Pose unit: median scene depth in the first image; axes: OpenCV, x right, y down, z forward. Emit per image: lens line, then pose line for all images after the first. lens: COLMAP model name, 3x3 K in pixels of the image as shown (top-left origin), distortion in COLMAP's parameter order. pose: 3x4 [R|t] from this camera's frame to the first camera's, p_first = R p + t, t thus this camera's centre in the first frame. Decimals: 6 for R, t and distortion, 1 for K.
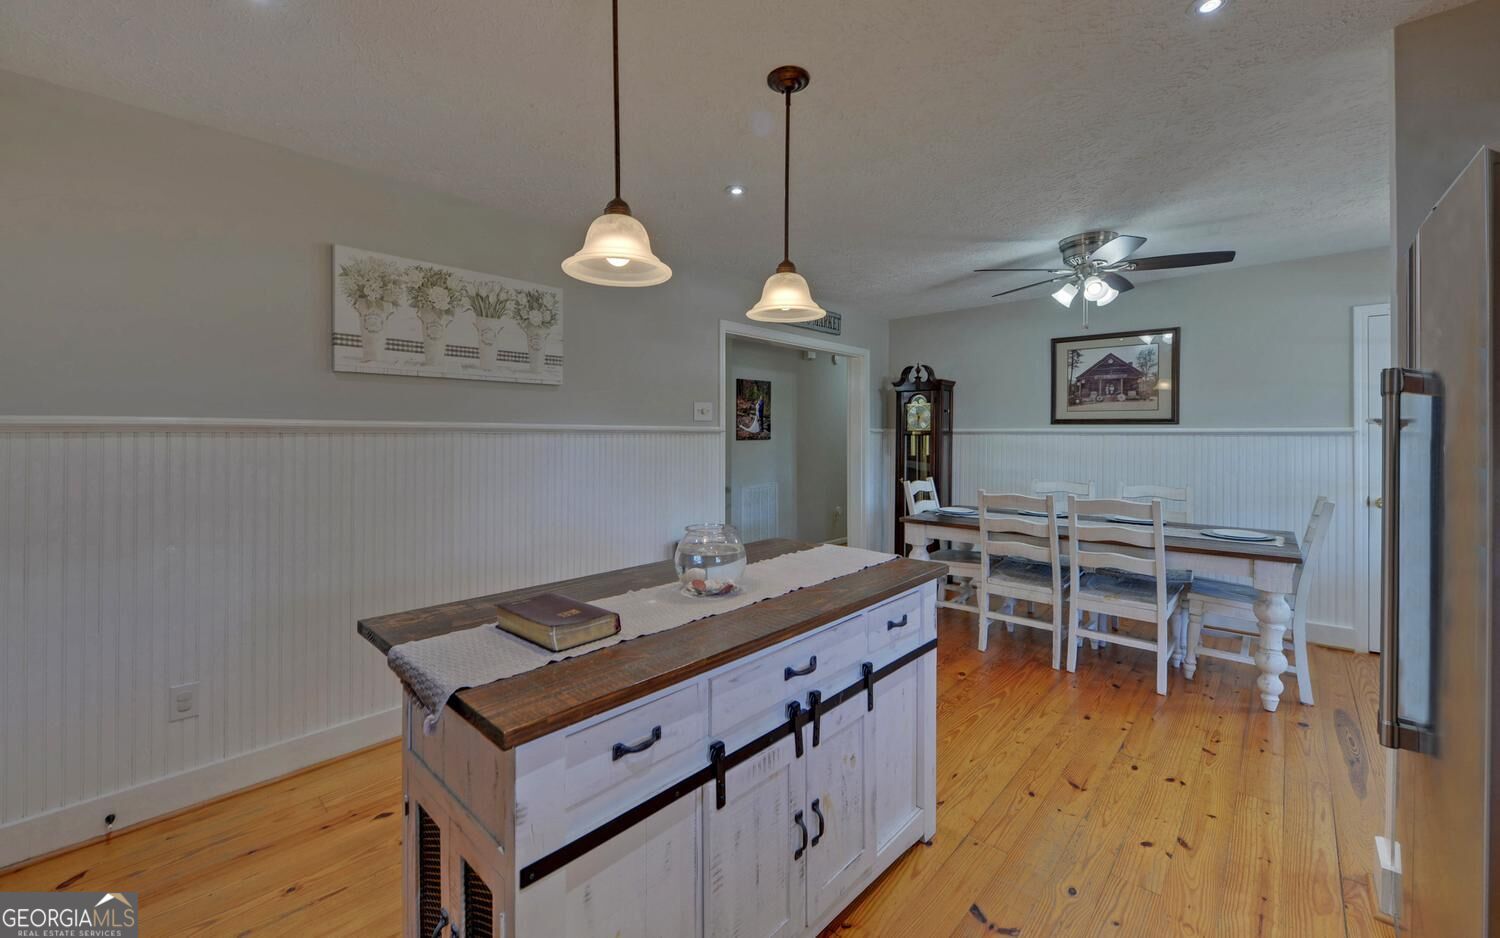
lens RADIAL K [[606.7, 0, 753.1], [0, 606.7, 438.0], [0, 0, 1]] dist [-0.014551, -0.000387]
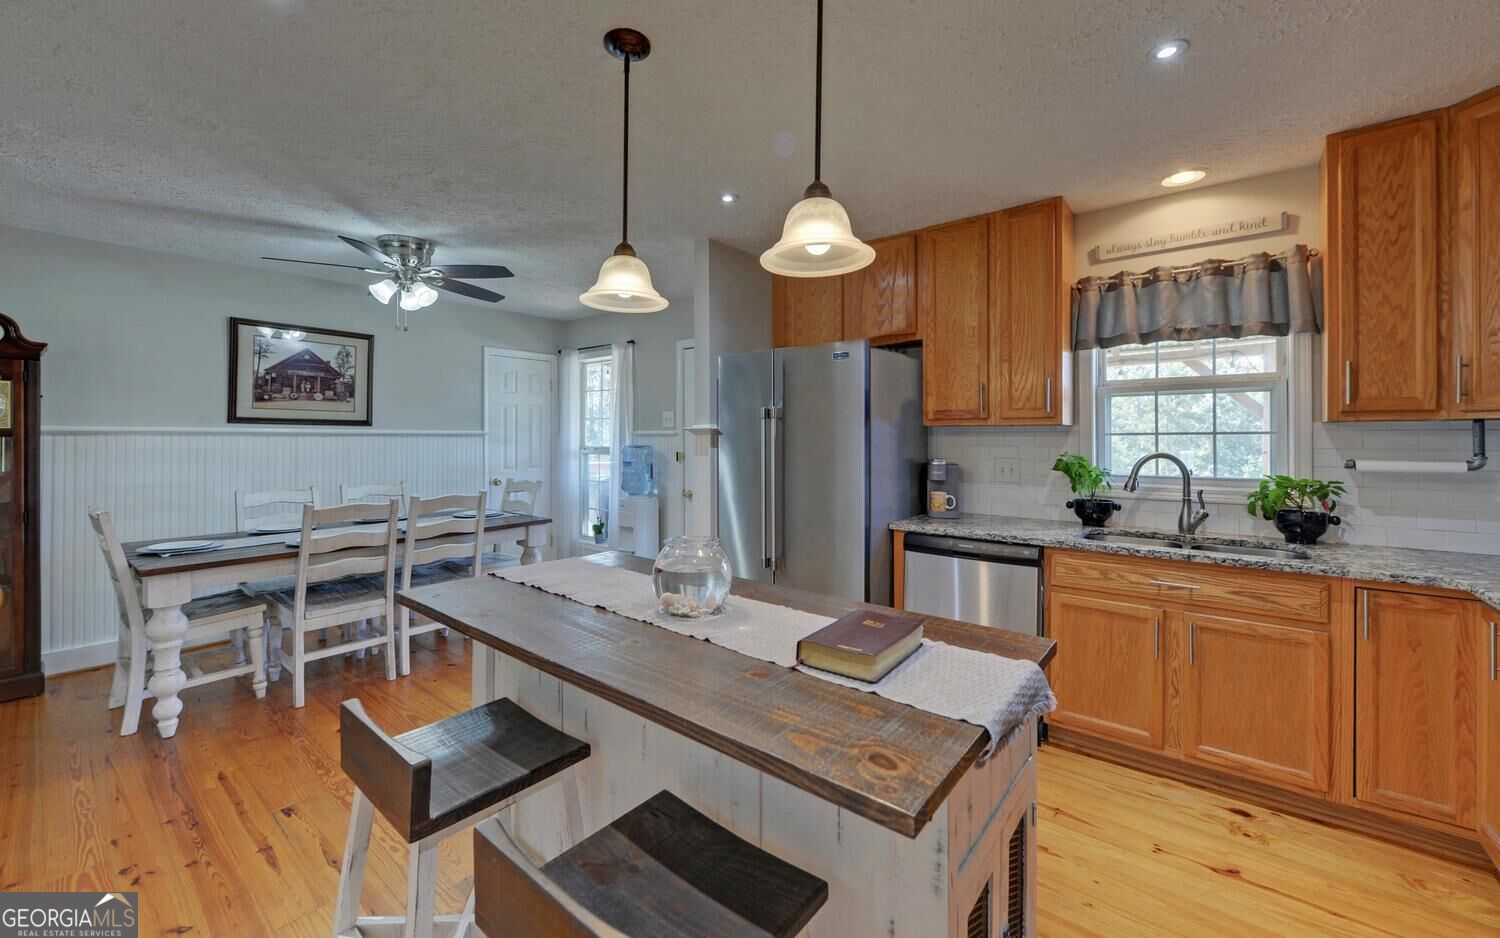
lens RADIAL K [[594.8, 0, 746.1], [0, 594.8, 443.9], [0, 0, 1]] dist [0.000421, -0.000040]
pose [[-0.086190, -0.013916, 0.996181, -0.401690], [0.004985, 0.999884, 0.014399, -0.003076], [-0.996266, 0.006207, -0.086111, 0.426762]]
